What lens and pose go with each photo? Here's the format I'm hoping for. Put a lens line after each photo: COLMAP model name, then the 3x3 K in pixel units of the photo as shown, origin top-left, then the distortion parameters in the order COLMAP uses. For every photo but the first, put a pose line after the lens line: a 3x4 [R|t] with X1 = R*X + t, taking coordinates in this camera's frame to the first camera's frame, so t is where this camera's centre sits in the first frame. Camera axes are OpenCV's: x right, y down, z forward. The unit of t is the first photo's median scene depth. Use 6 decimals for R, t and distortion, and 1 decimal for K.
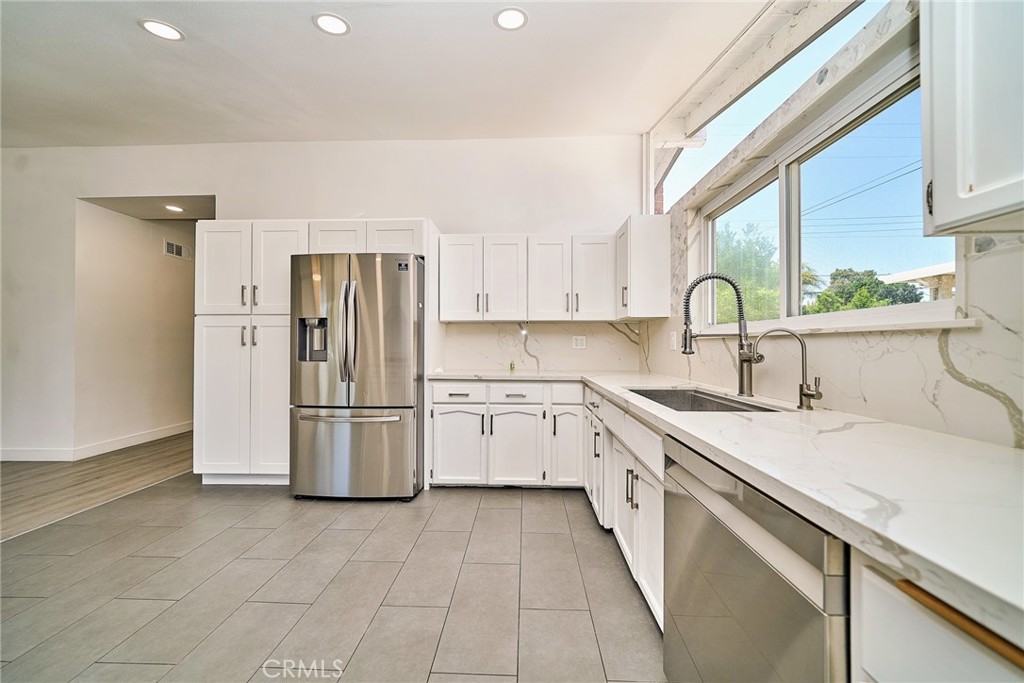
lens RADIAL K [[355.4, 0, 506.0], [0, 355.4, 343.9], [0, 0, 1]] dist [-0.000265, -0.000207]
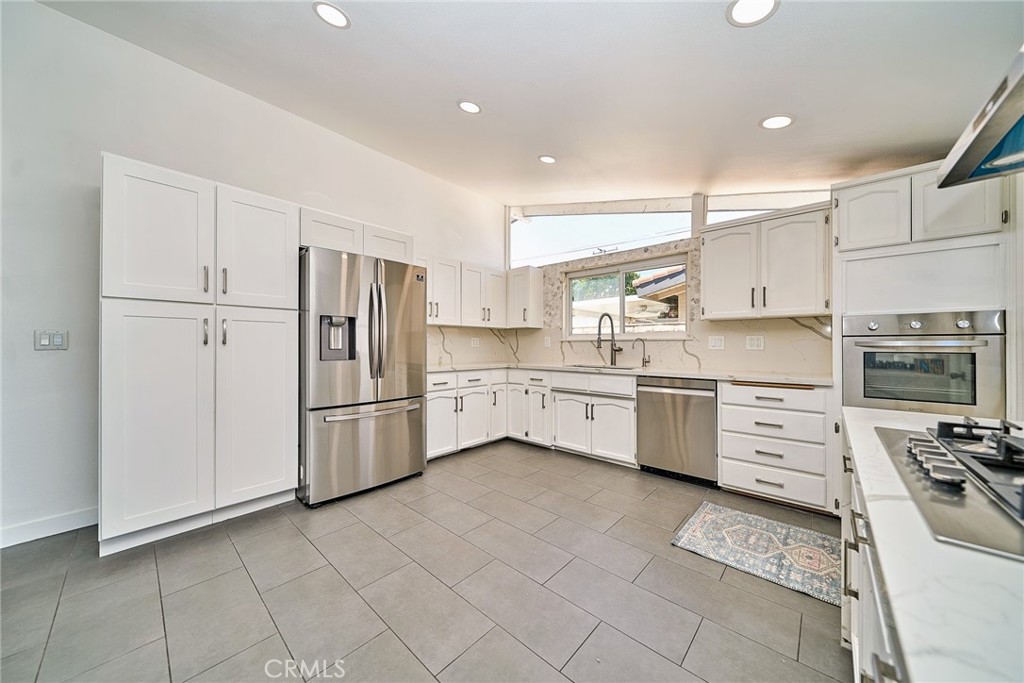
lens RADIAL K [[355.4, 0, 506.0], [0, 355.4, 343.9], [0, 0, 1]] dist [-0.000265, -0.000207]
pose [[0.642040, 0.001896, 0.766669, -1.000370], [-0.004564, 0.999989, 0.001350, 0.000320], [-0.766657, -0.004365, 0.642041, 0.017207]]
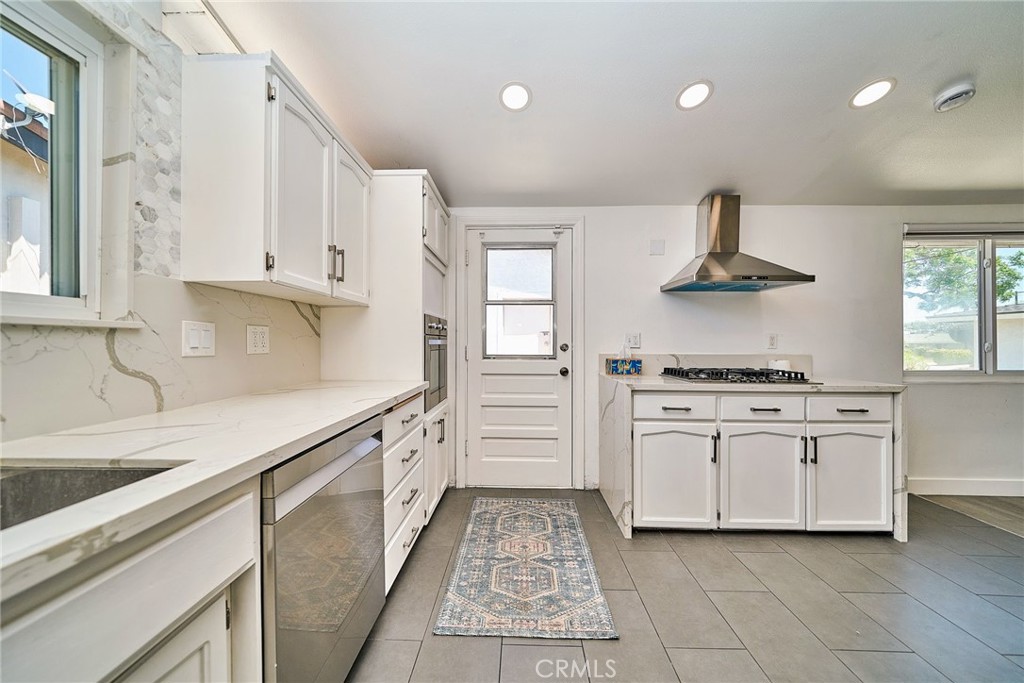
lens RADIAL K [[349.9, 0, 512.0], [0, 349.9, 341.5], [0, 0, 1]] dist [-0.000710, -0.000003]
pose [[-0.999617, -0.001926, -0.027621, -0.000940], [-0.001733, 0.999974, -0.007013, 0.001674], [0.027634, -0.006962, -0.999594, 0.751444]]
